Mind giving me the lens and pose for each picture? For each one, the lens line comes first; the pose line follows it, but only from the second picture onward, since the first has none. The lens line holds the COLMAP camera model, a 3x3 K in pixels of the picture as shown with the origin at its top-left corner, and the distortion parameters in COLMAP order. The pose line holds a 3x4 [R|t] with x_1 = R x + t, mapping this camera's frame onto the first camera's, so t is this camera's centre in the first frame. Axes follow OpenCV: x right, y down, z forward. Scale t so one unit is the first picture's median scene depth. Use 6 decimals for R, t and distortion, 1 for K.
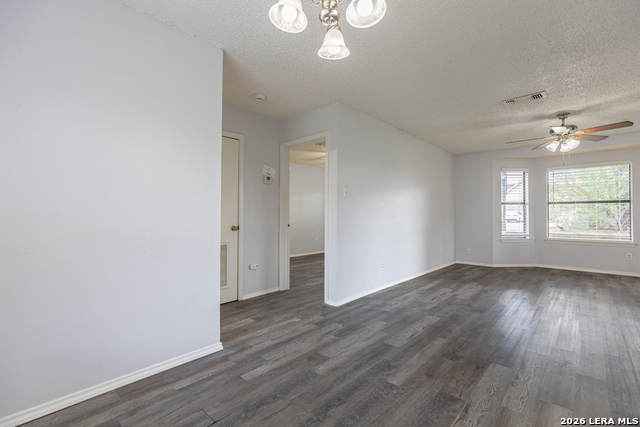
lens RADIAL K [[288.9, 0, 321.8], [0, 288.9, 212.7], [0, 0, 1]] dist [0.004258, 0.000306]
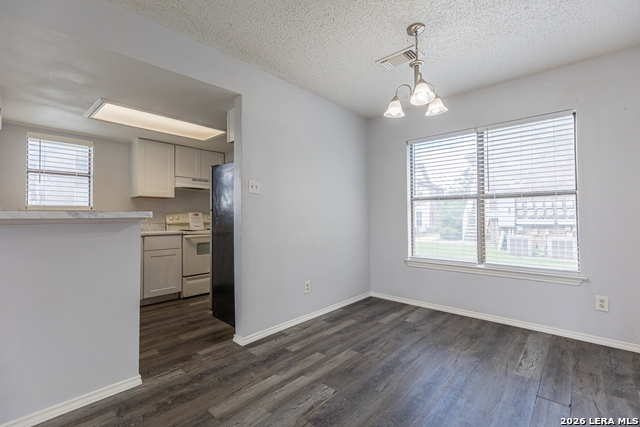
lens RADIAL K [[287.6, 0, 320.7], [0, 287.6, 212.6], [0, 0, 1]] dist [0.006853, -0.000356]
pose [[-0.999943, 0.005805, -0.008955, 0.218705], [0.006050, 0.999603, -0.027510, 0.009344], [0.008792, -0.027563, -0.999581, 0.950033]]
